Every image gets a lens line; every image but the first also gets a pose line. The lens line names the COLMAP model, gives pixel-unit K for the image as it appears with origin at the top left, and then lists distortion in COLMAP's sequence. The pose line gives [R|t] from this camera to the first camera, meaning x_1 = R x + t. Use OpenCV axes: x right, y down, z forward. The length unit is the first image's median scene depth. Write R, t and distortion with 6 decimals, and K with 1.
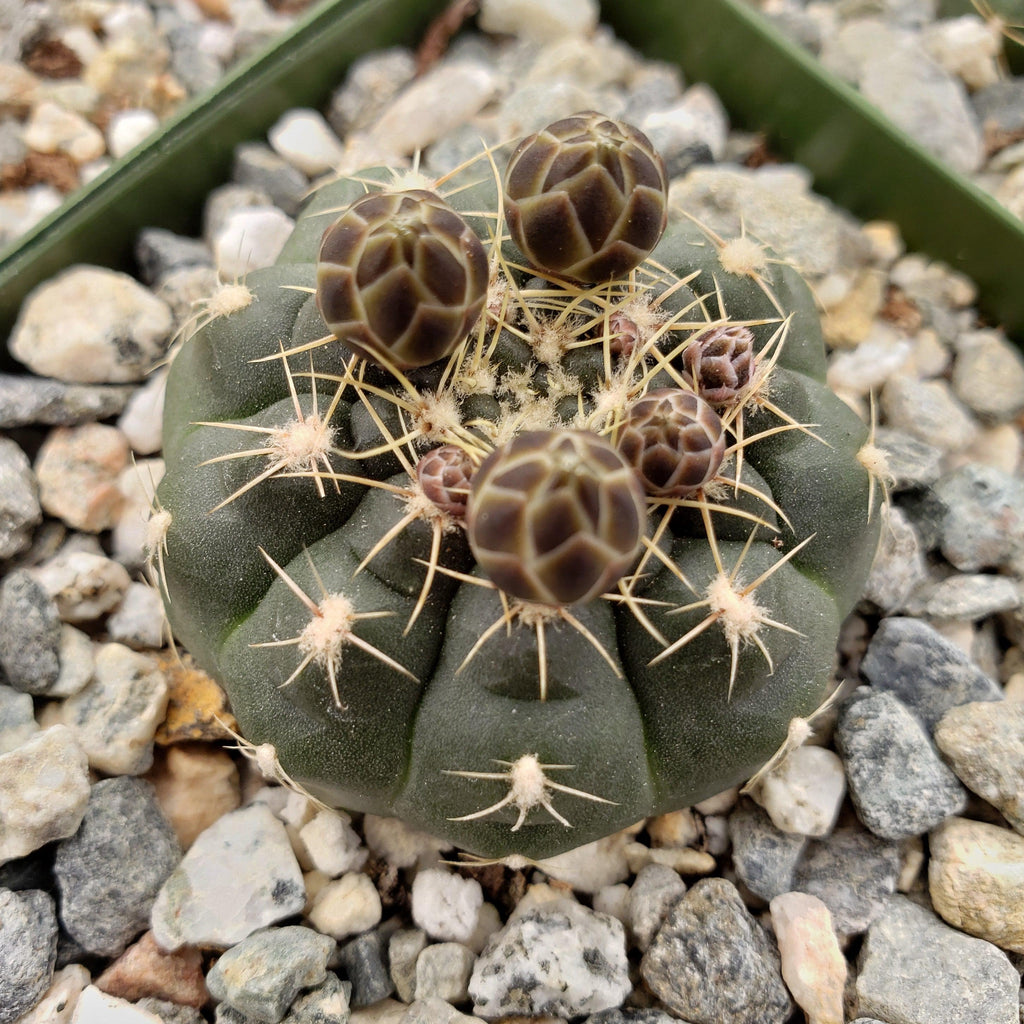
lens RADIAL K [[1015.7, 0, 469.4], [0, 1015.7, 508.9], [0, 0, 1]] dist [0.009897, -0.154622]
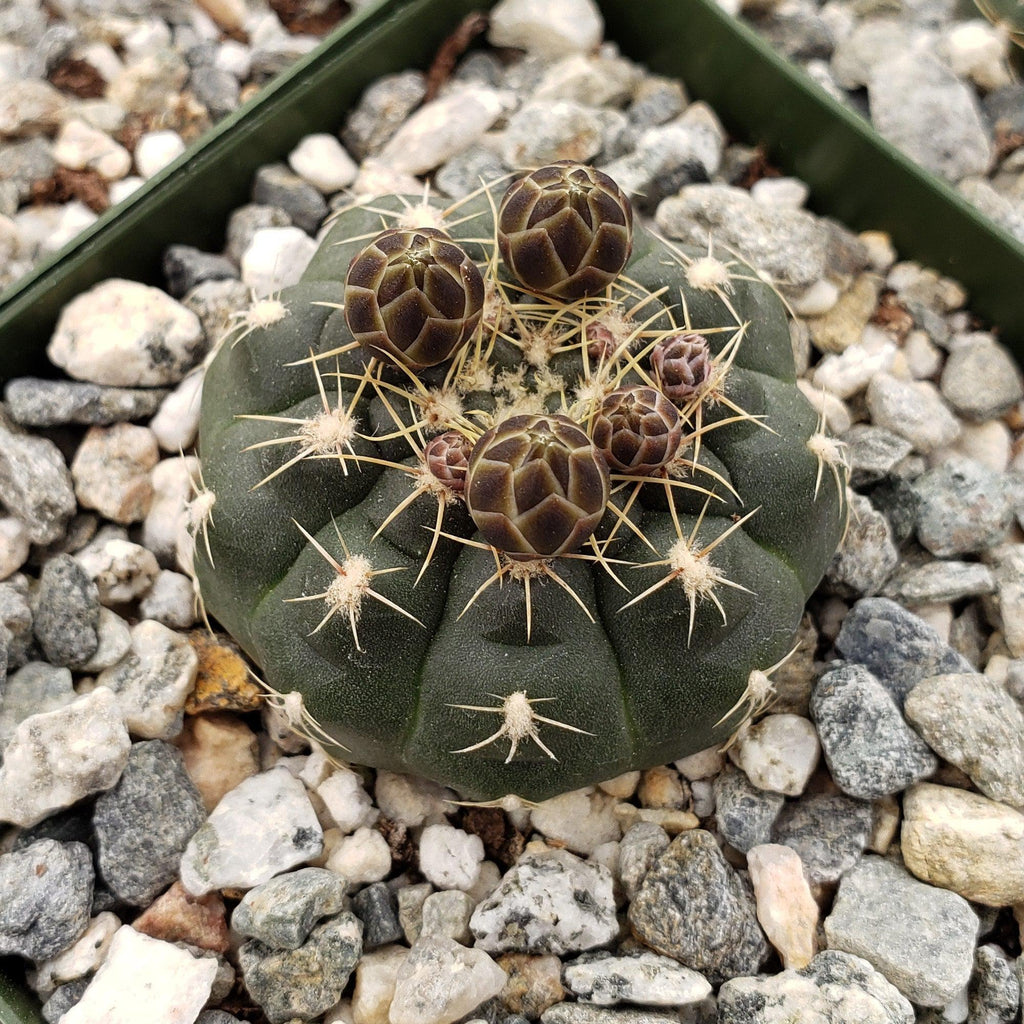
lens RADIAL K [[1477.2, 0, 481.2], [0, 1477.2, 415.4], [0, 0, 1]] dist [0.220754, -0.803423]
pose [[0.999809, -0.003176, -0.019297, 0.043796], [0.000873, 0.992987, -0.118220, 0.112710], [0.019537, 0.118181, 0.992800, -0.672504]]
